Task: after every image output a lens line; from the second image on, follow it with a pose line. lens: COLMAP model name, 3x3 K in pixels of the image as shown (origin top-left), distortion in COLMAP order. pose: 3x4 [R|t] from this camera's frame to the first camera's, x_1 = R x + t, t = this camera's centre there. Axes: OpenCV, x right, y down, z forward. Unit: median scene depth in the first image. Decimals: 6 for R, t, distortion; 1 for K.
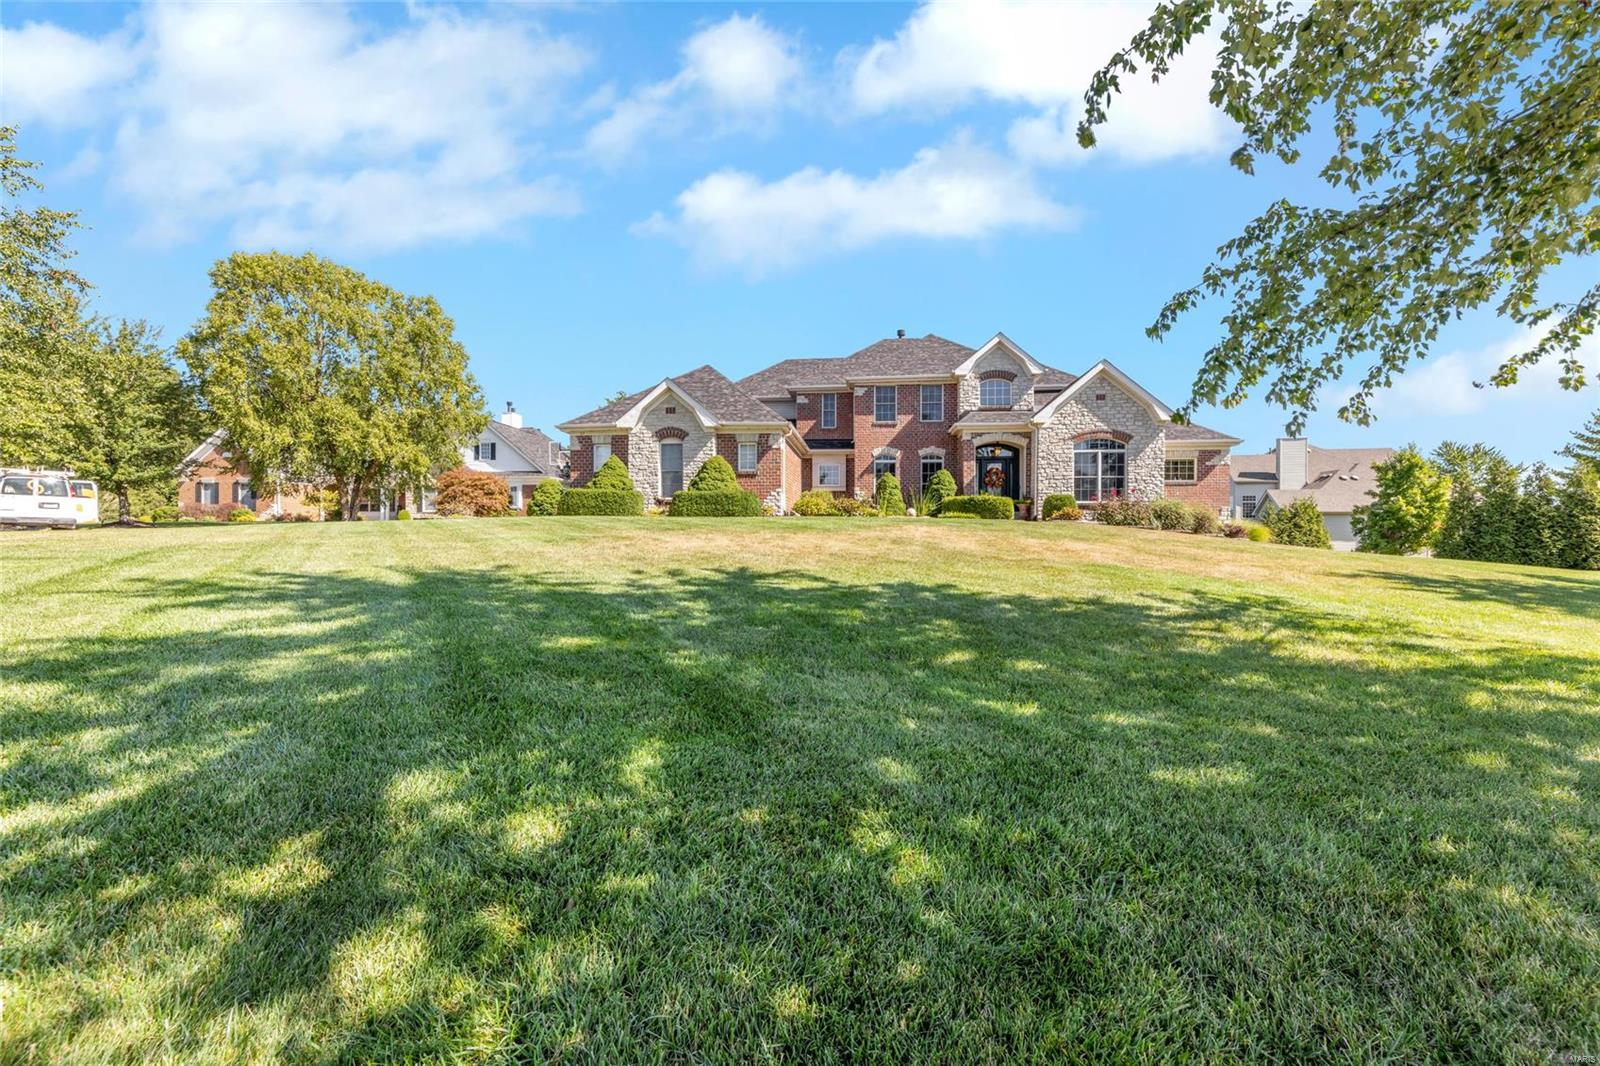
lens RADIAL K [[596.2, 0, 793.3], [0, 596.2, 529.6], [0, 0, 1]] dist [-0.000168, -0.000014]
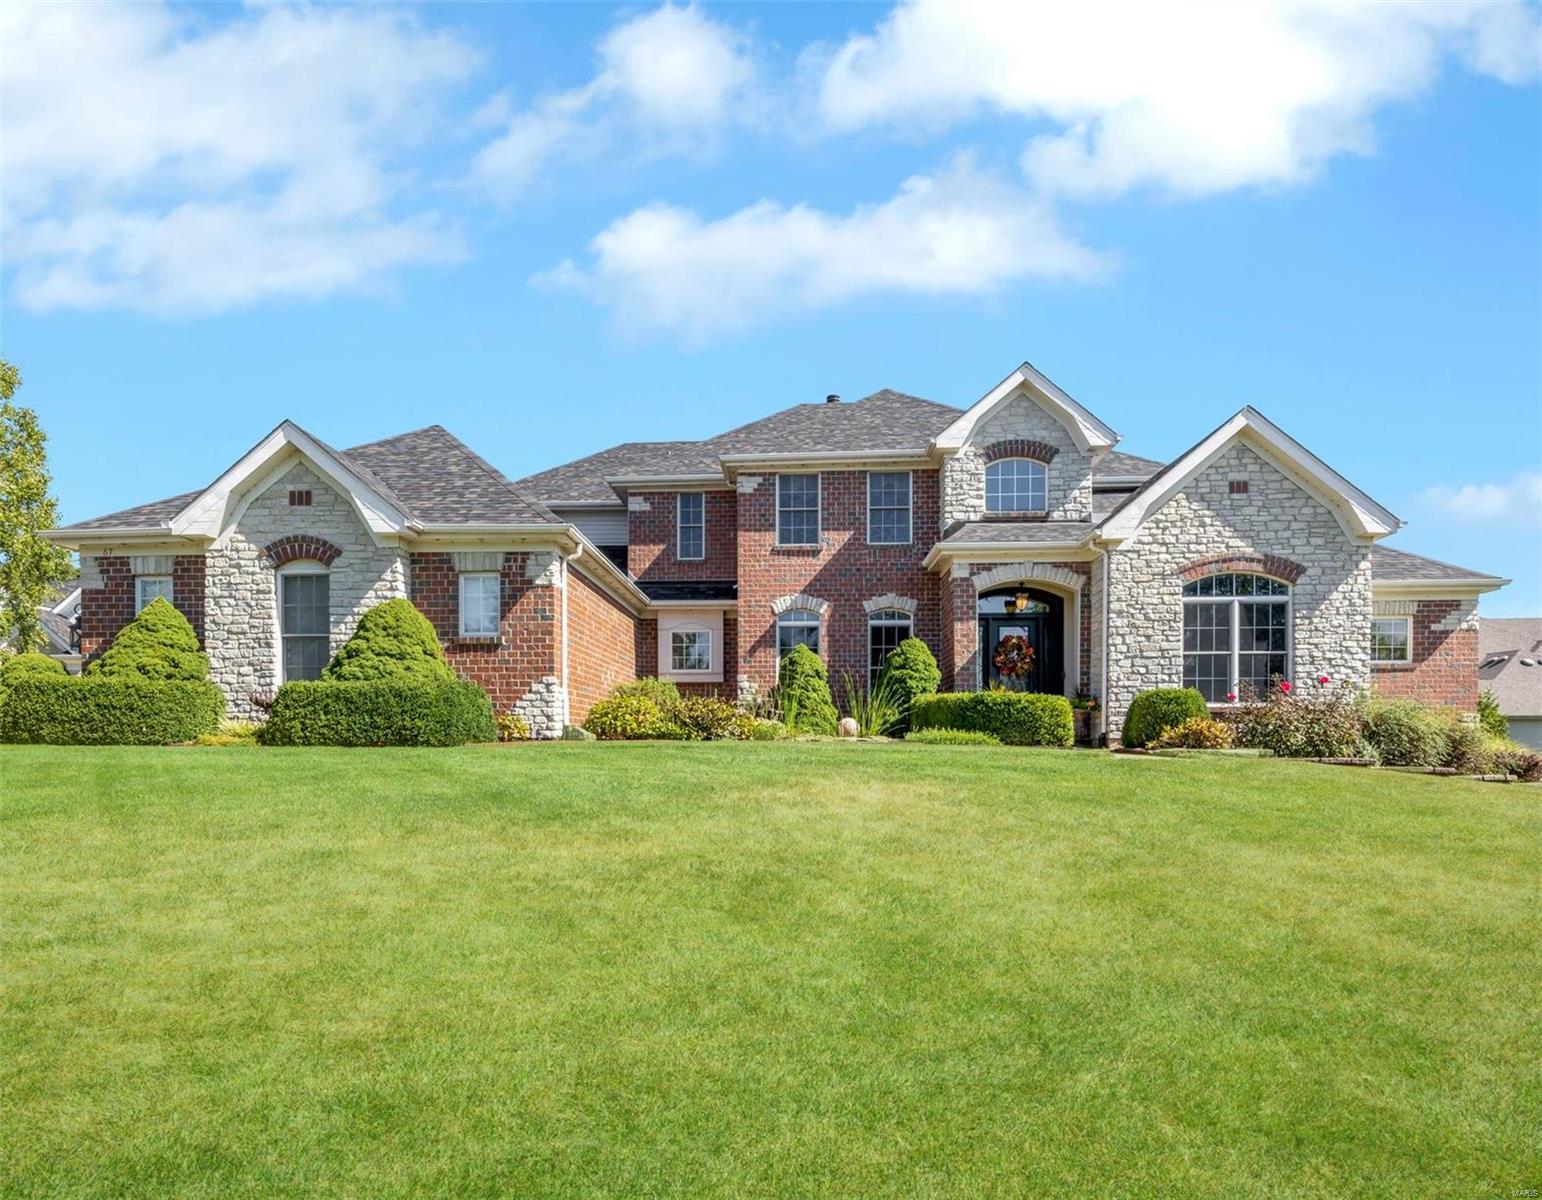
lens RADIAL K [[846.3, 0, 723.8], [0, 846.3, 740.2], [0, 0, 1]] dist [0.000542, -0.000246]
pose [[0.999230, -0.002772, 0.039127, 0.067022], [0.002676, 0.999993, 0.002502, -0.018777], [-0.039133, -0.002395, 0.999231, 0.305247]]
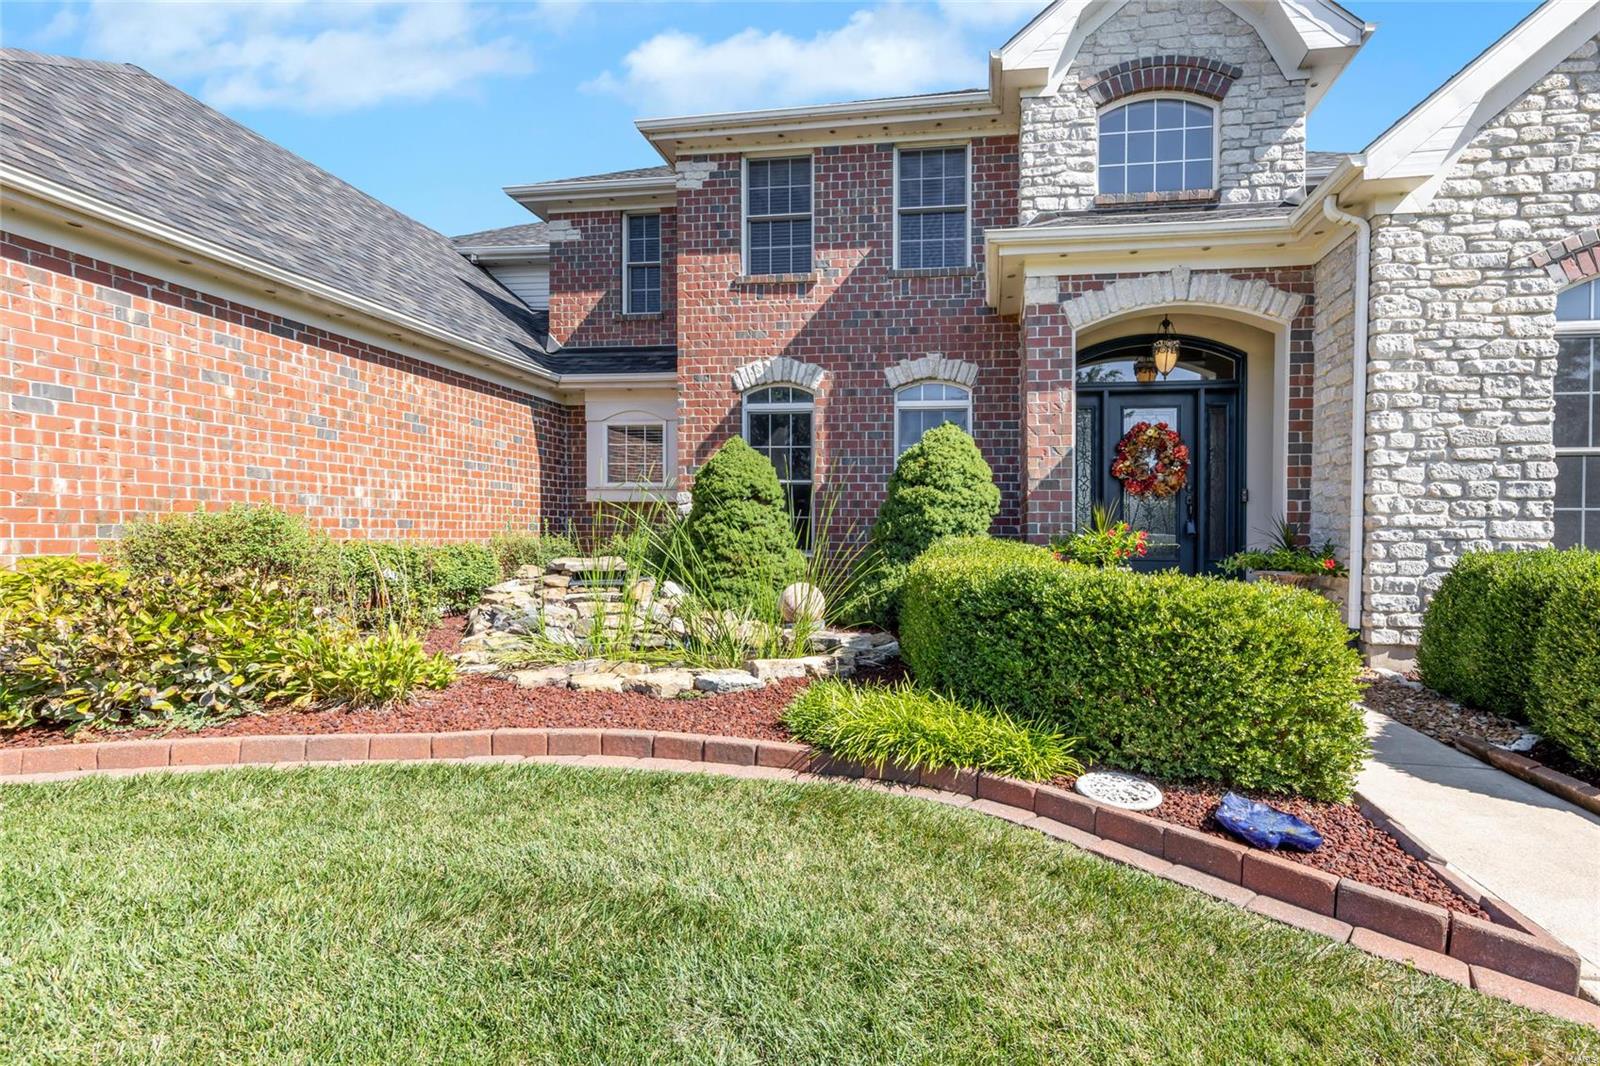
lens RADIAL K [[715.9, 0, 838.6], [0, 715.9, 531.5], [0, 0, 1]] dist [0.007791, -0.000037]
pose [[0.998618, 0.006950, -0.052086, 0.217784], [-0.007363, 0.999943, -0.007748, -0.051930], [0.052029, 0.008121, 0.998613, 0.682256]]
